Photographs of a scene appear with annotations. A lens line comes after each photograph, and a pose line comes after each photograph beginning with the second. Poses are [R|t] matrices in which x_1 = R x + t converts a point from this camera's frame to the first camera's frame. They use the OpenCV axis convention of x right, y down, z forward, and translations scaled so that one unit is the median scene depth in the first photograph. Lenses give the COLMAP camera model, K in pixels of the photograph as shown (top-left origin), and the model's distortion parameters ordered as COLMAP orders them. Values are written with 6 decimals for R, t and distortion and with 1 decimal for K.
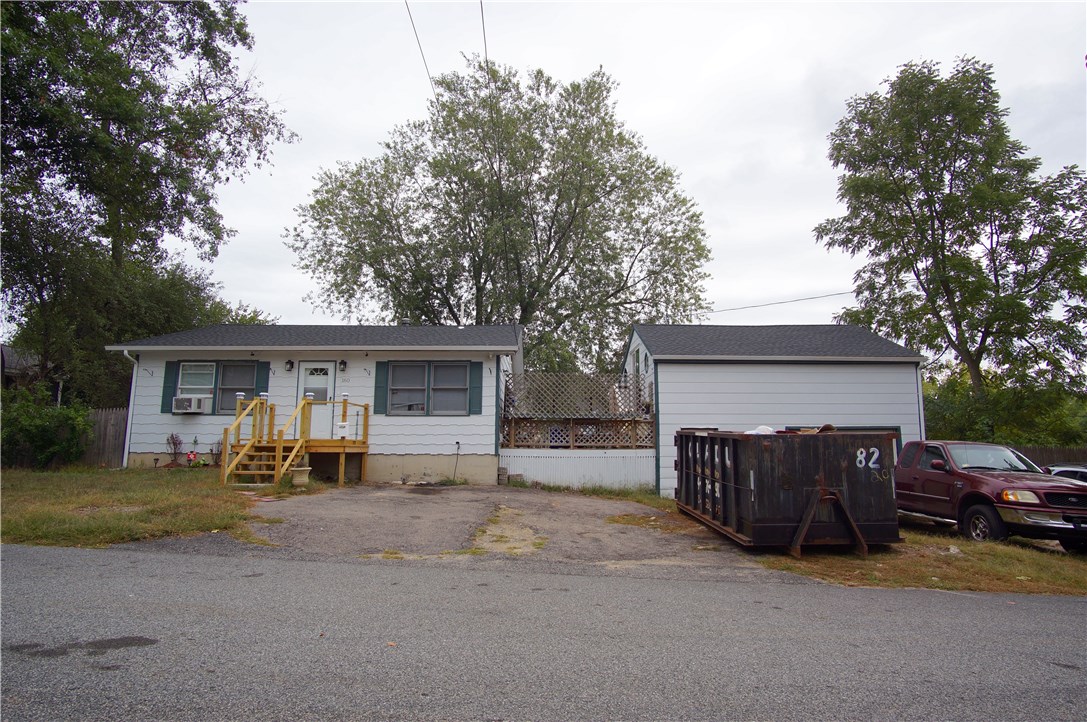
lens RADIAL K [[599.5, 0, 540.0], [0, 599.5, 360.2], [0, 0, 1]] dist [-0.024373, 0.000701]
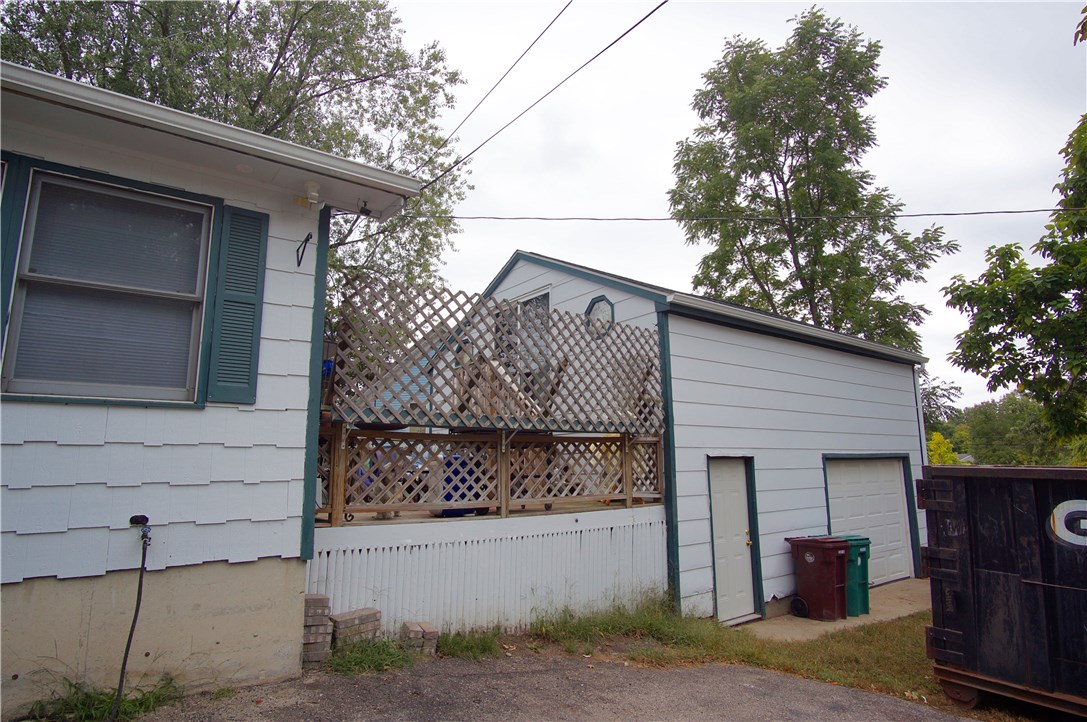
lens RADIAL K [[599.5, 0, 540.0], [0, 599.5, 360.2], [0, 0, 1]] dist [-0.024373, 0.000701]
pose [[0.796931, 0.095826, 0.596421, -0.152710], [-0.073045, 0.995379, -0.062325, 0.076722], [-0.599638, 0.006104, 0.800248, 0.703086]]
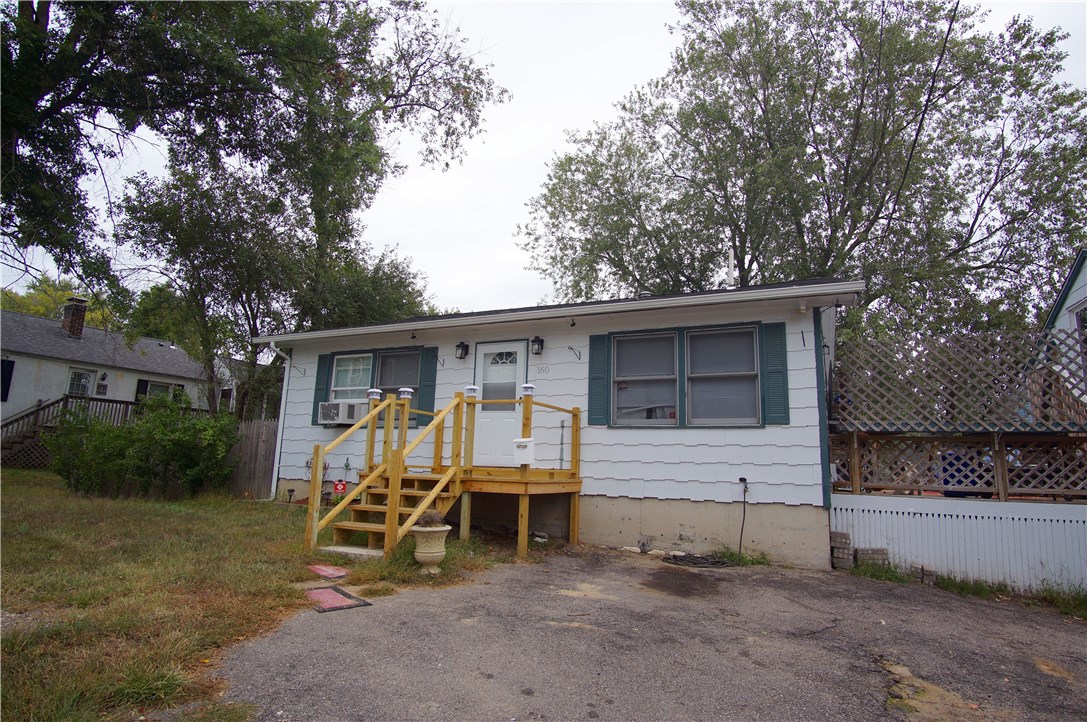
lens RADIAL K [[599.5, 0, 540.0], [0, 599.5, 360.2], [0, 0, 1]] dist [-0.024373, 0.000701]
pose [[0.912975, -0.046831, -0.405319, -0.081777], [0.032257, 0.998566, -0.042717, 0.050143], [0.406739, 0.025926, 0.913177, 0.445793]]
